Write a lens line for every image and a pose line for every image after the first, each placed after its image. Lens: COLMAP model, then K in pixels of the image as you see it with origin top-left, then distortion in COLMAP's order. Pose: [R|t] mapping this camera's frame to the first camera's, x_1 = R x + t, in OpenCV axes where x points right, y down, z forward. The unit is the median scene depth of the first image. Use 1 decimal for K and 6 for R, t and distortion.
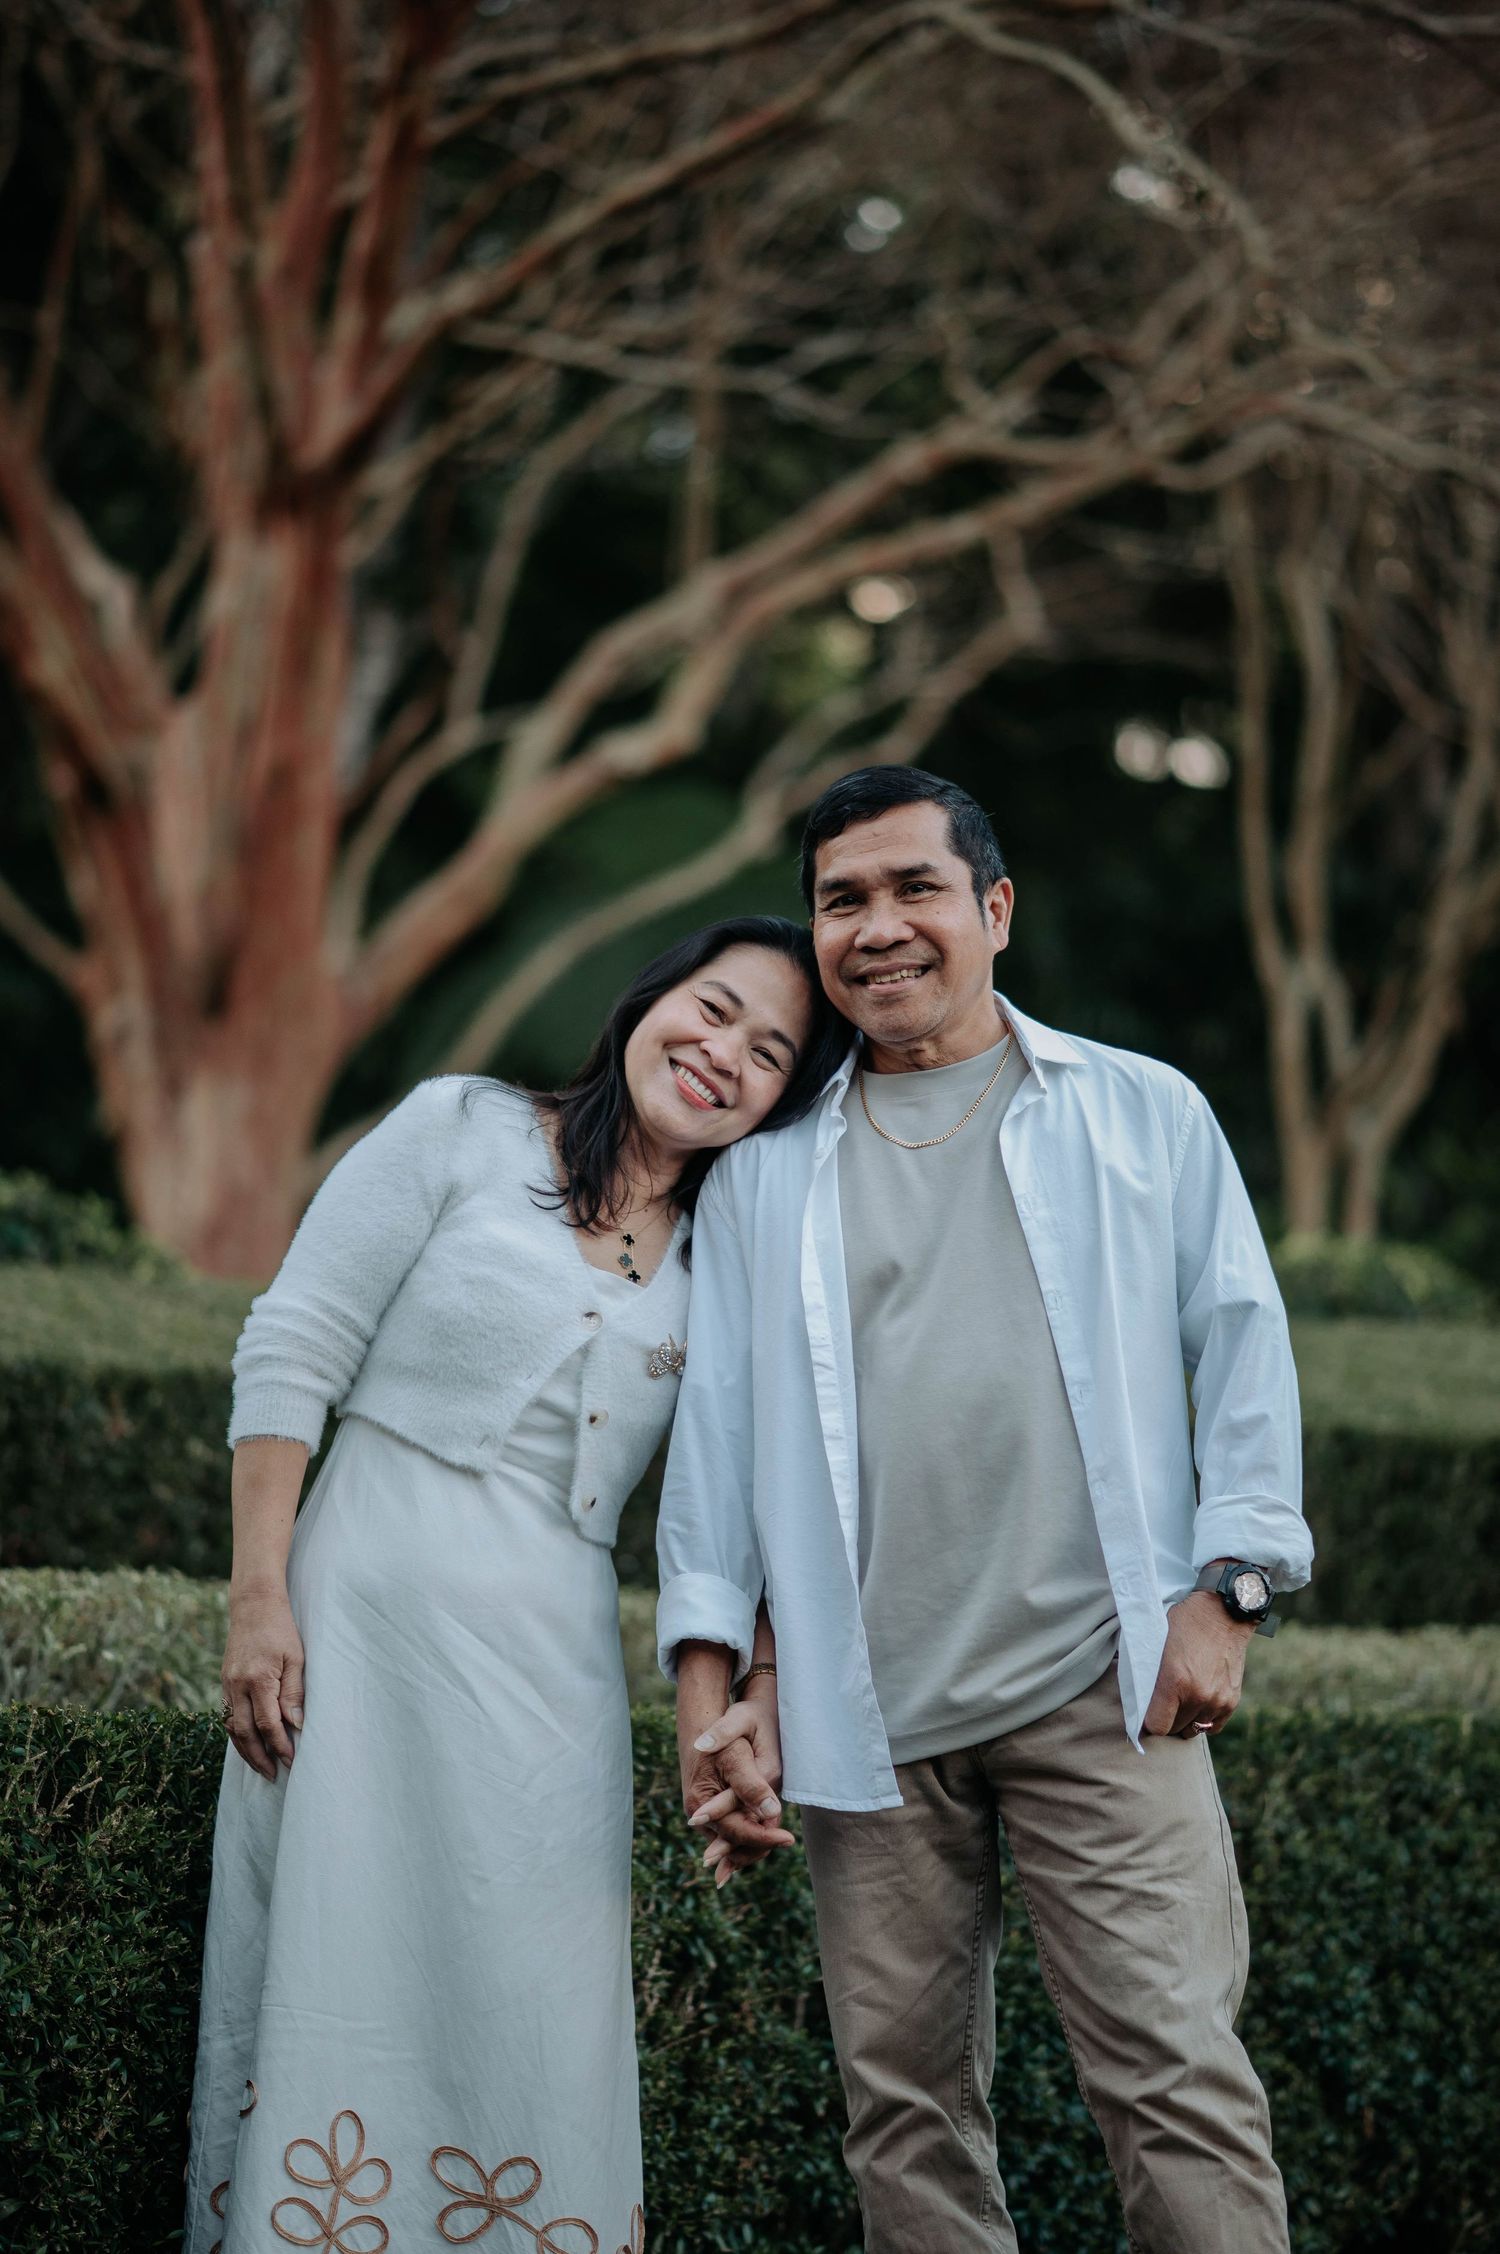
lens RADIAL K [[5396.6, 0, 750.0], [0, 5396.6, 1127.0], [0, 0, 1]] dist [0.096115, 0.212436]
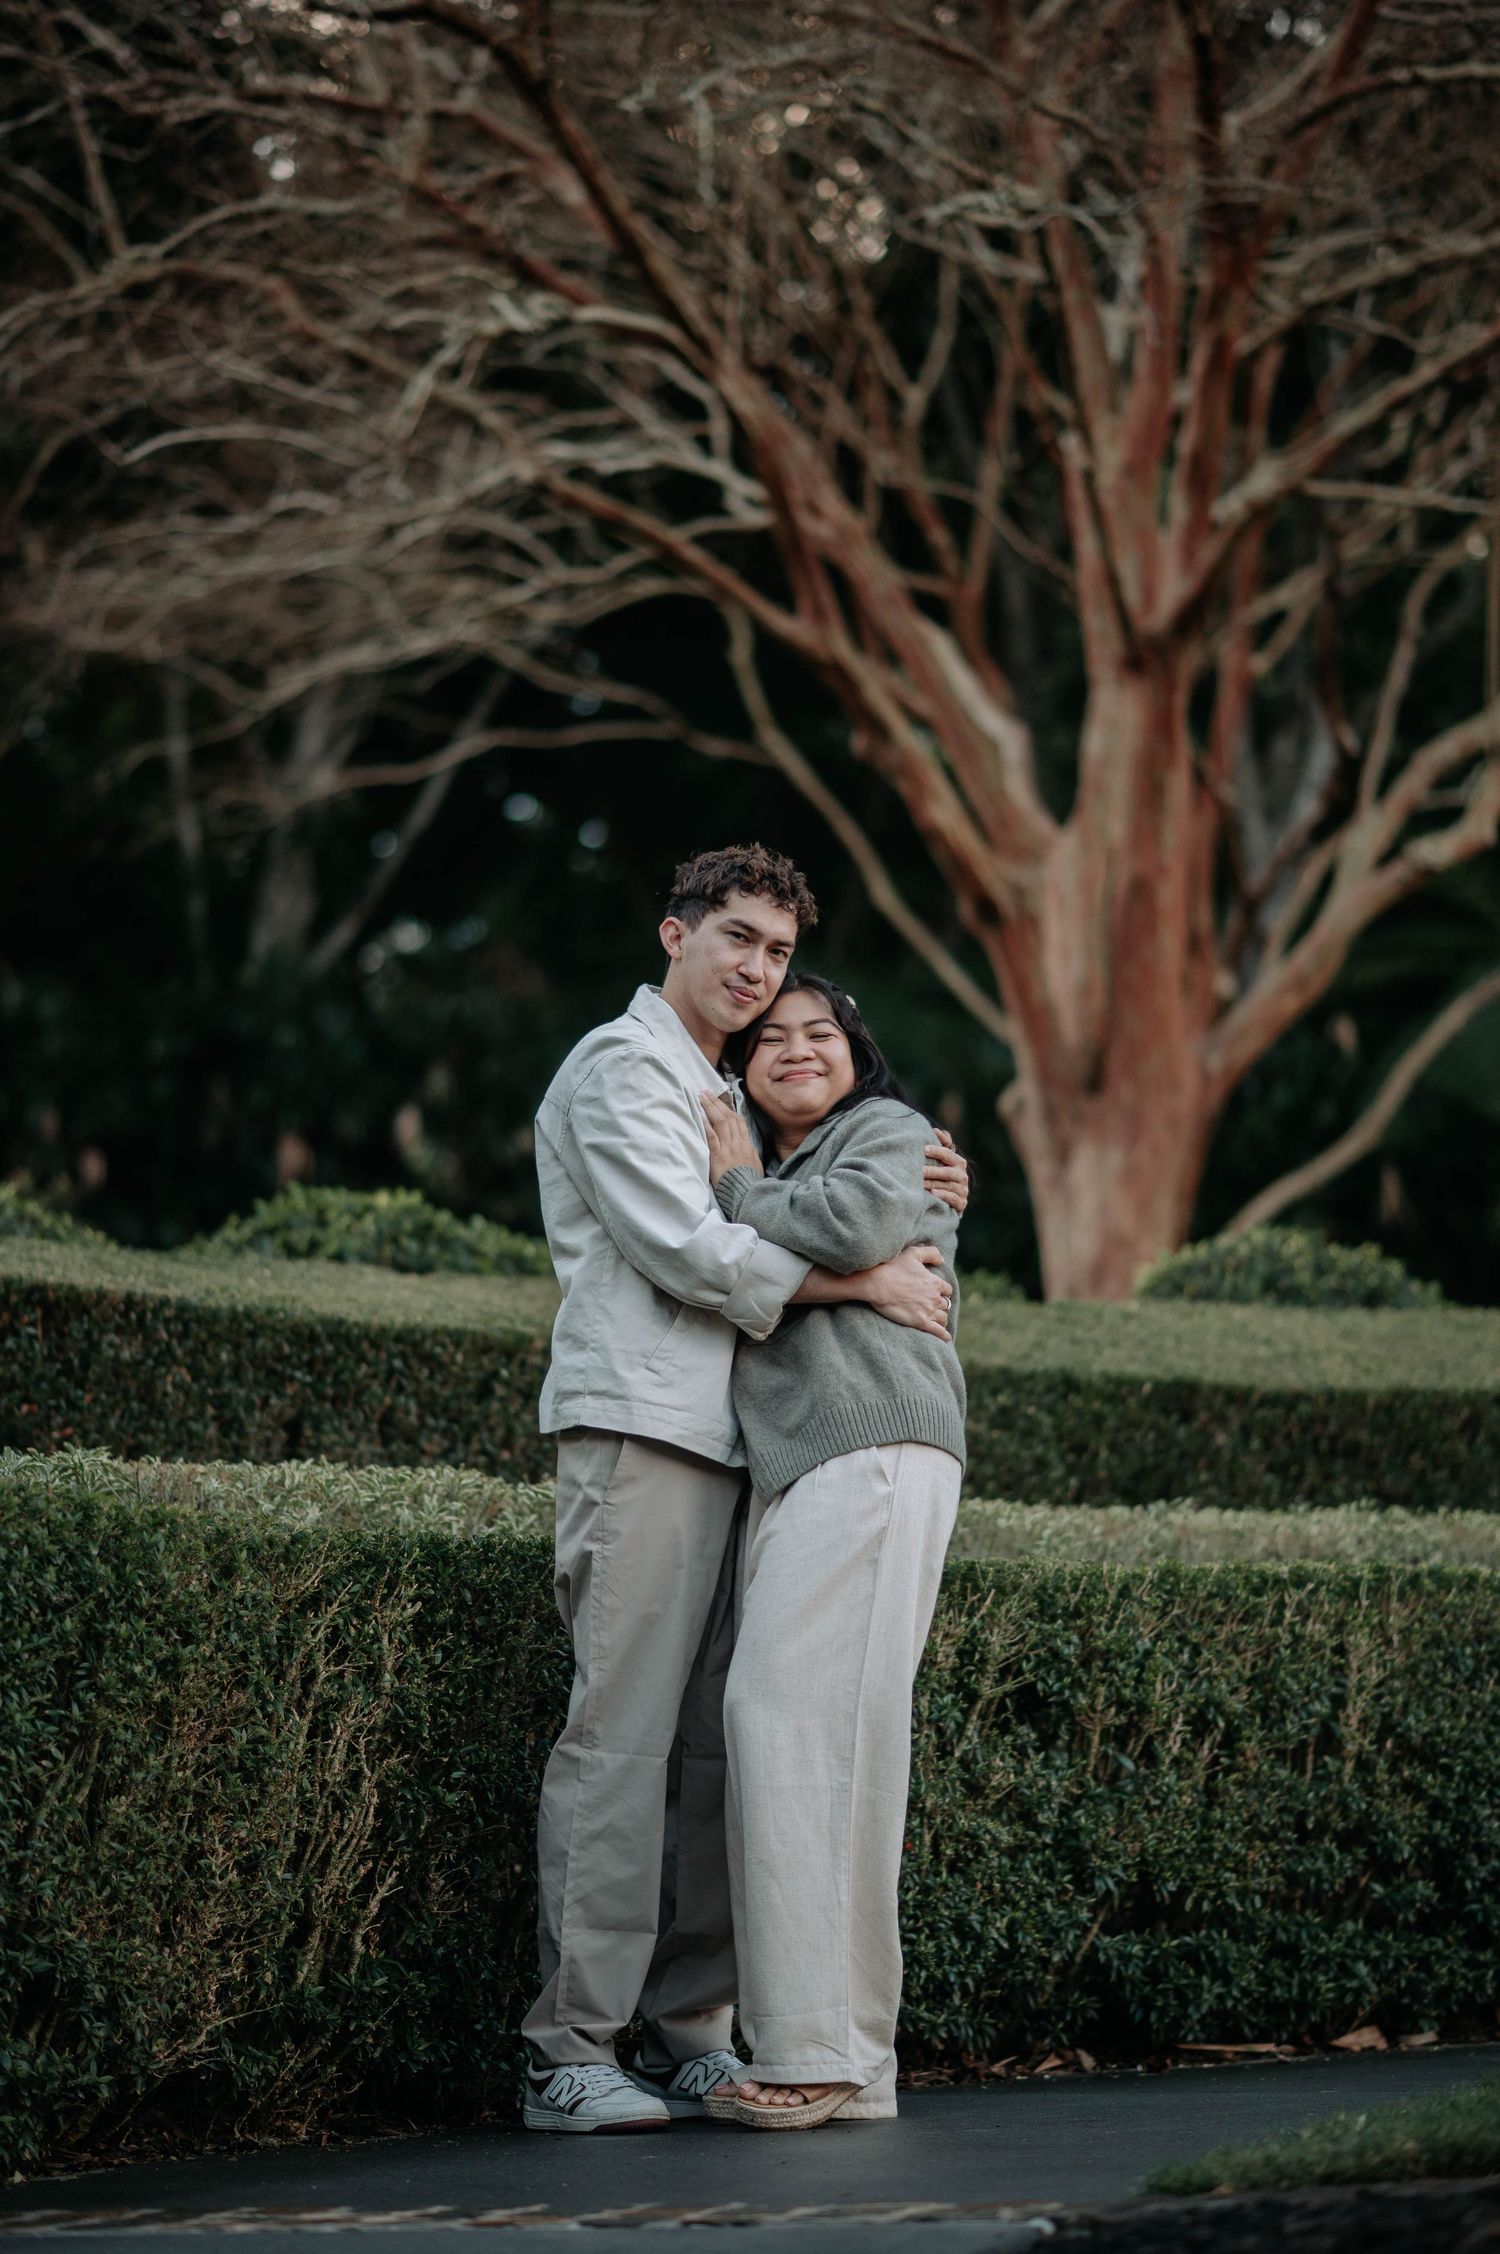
lens RADIAL K [[5396.6, 0, 750.0], [0, 5396.6, 1127.0], [0, 0, 1]] dist [0.096115, 0.212436]
pose [[0.979689, -0.043745, -0.195693, 0.137500], [0.042080, 0.999034, -0.012656, -0.001359], [0.196058, 0.004164, 0.980584, -0.435250]]
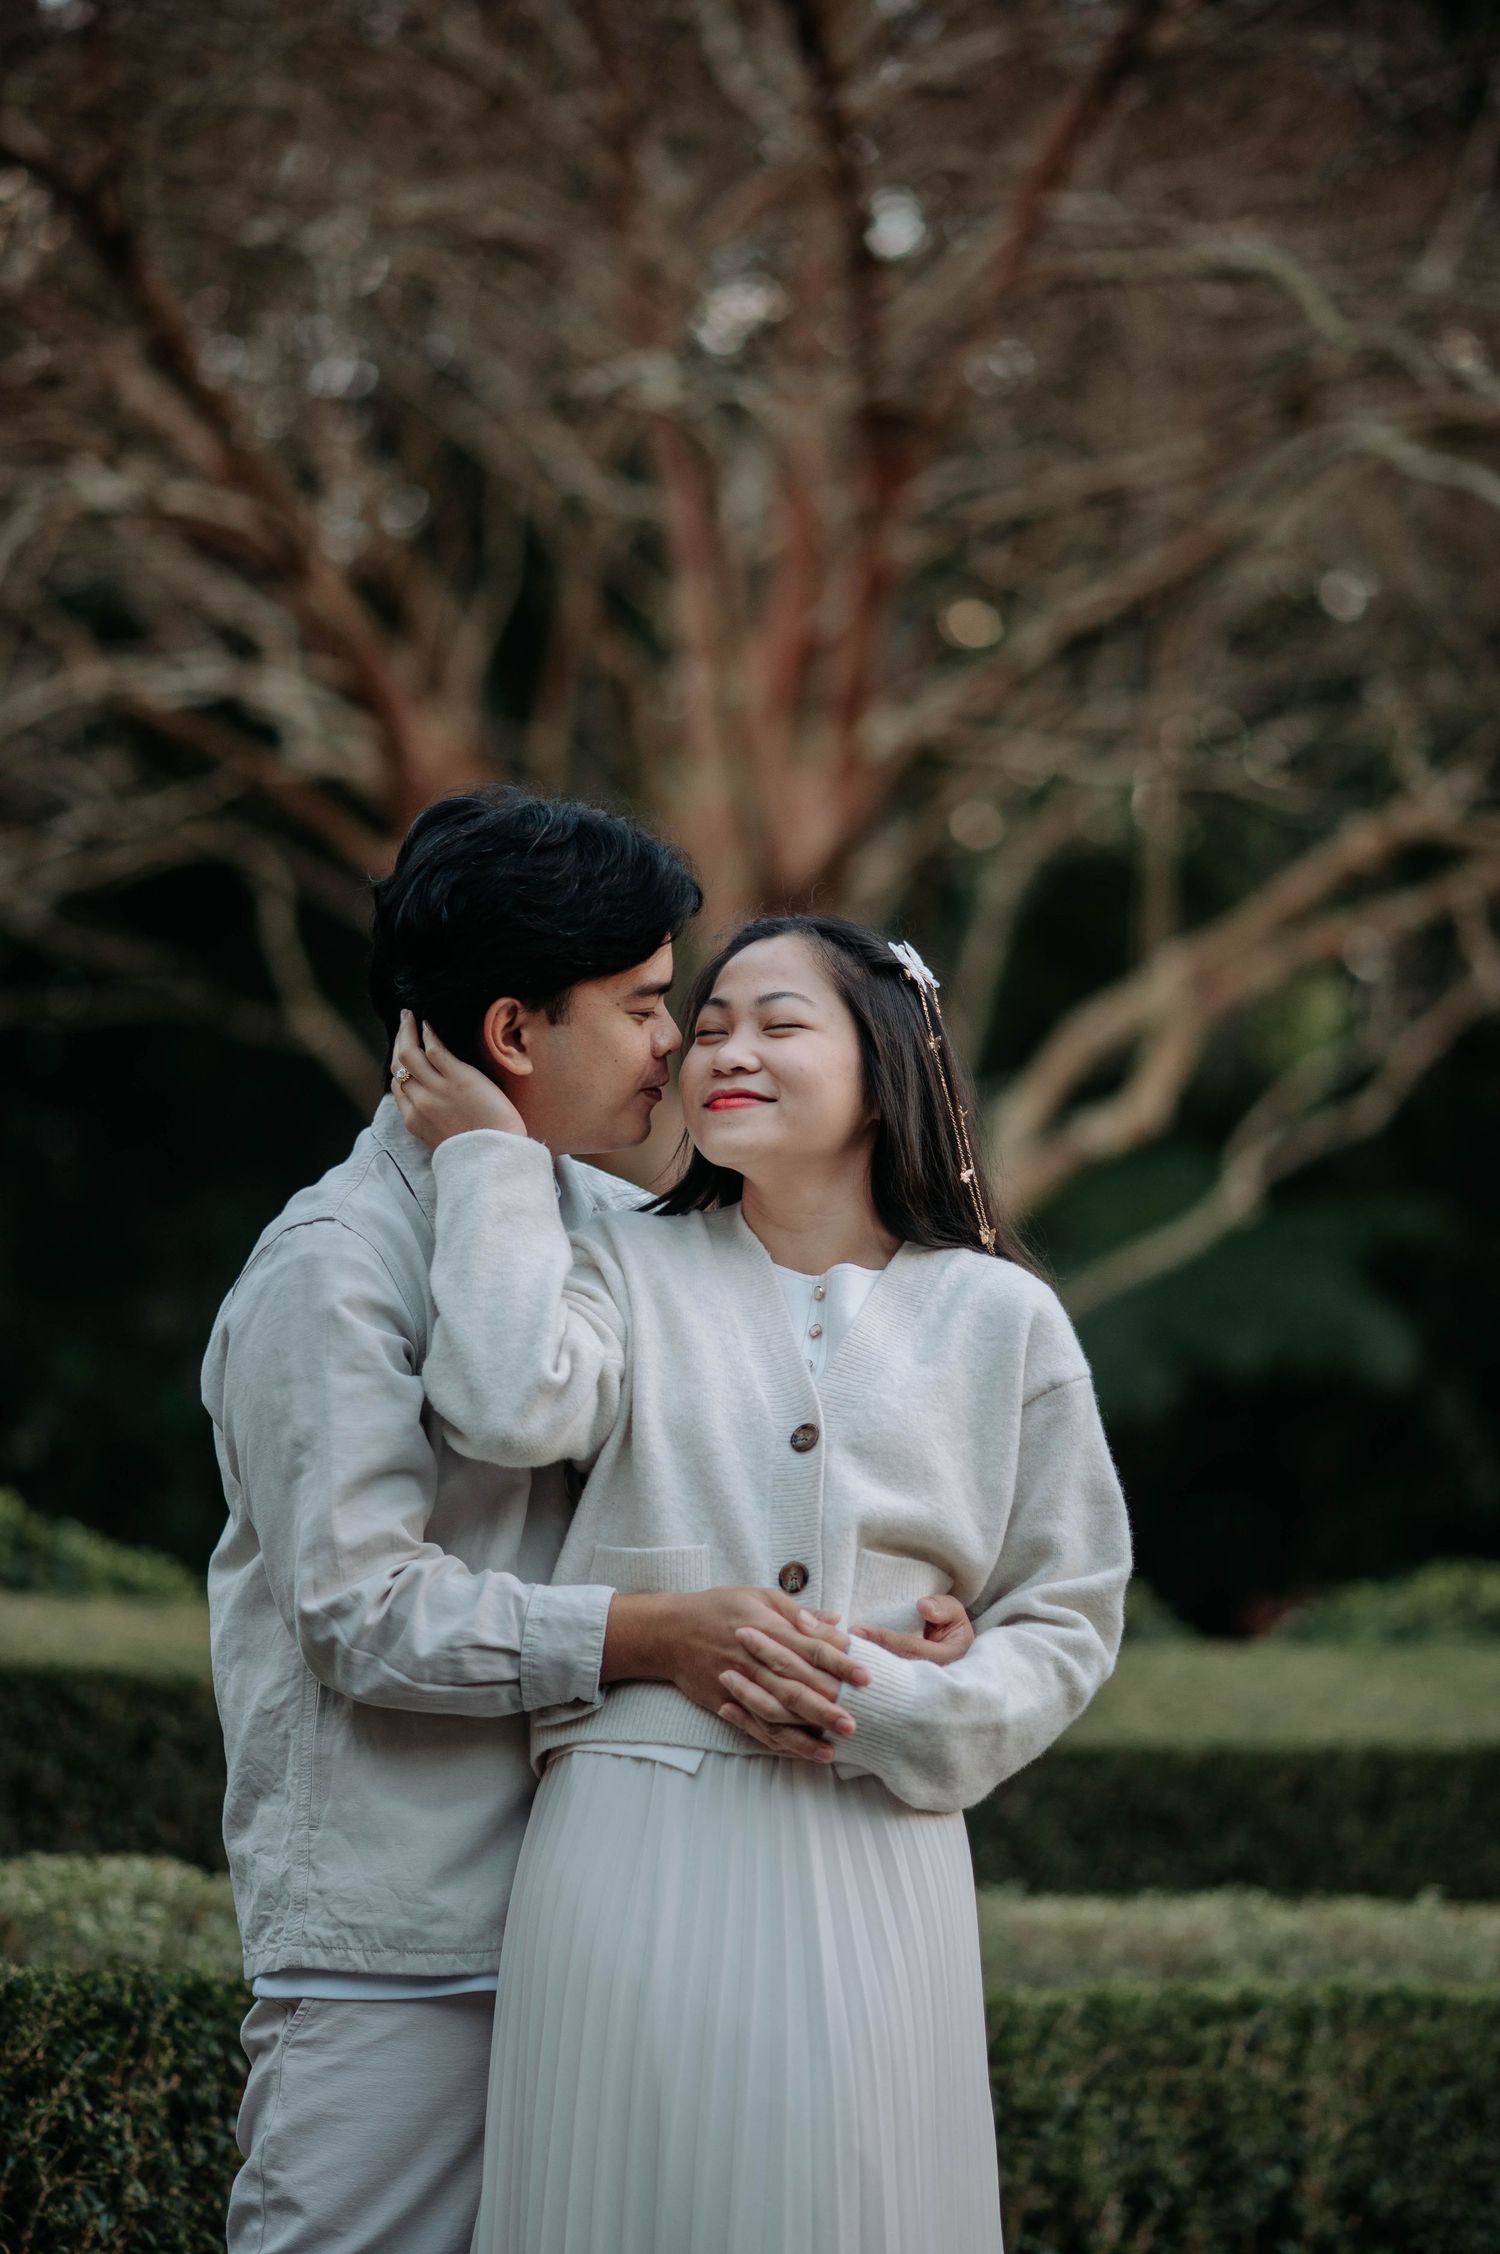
lens RADIAL K [[5435.1, 0, 800.7], [0, 5435.1, 1129.6], [0, 0, 1]] dist [0.083575, 0.598945]
pose [[0.995817, -0.039028, -0.082613, 0.015834], [0.033492, 0.997166, -0.067362, 0.000429], [0.085008, 0.064313, 0.994302, -0.152442]]
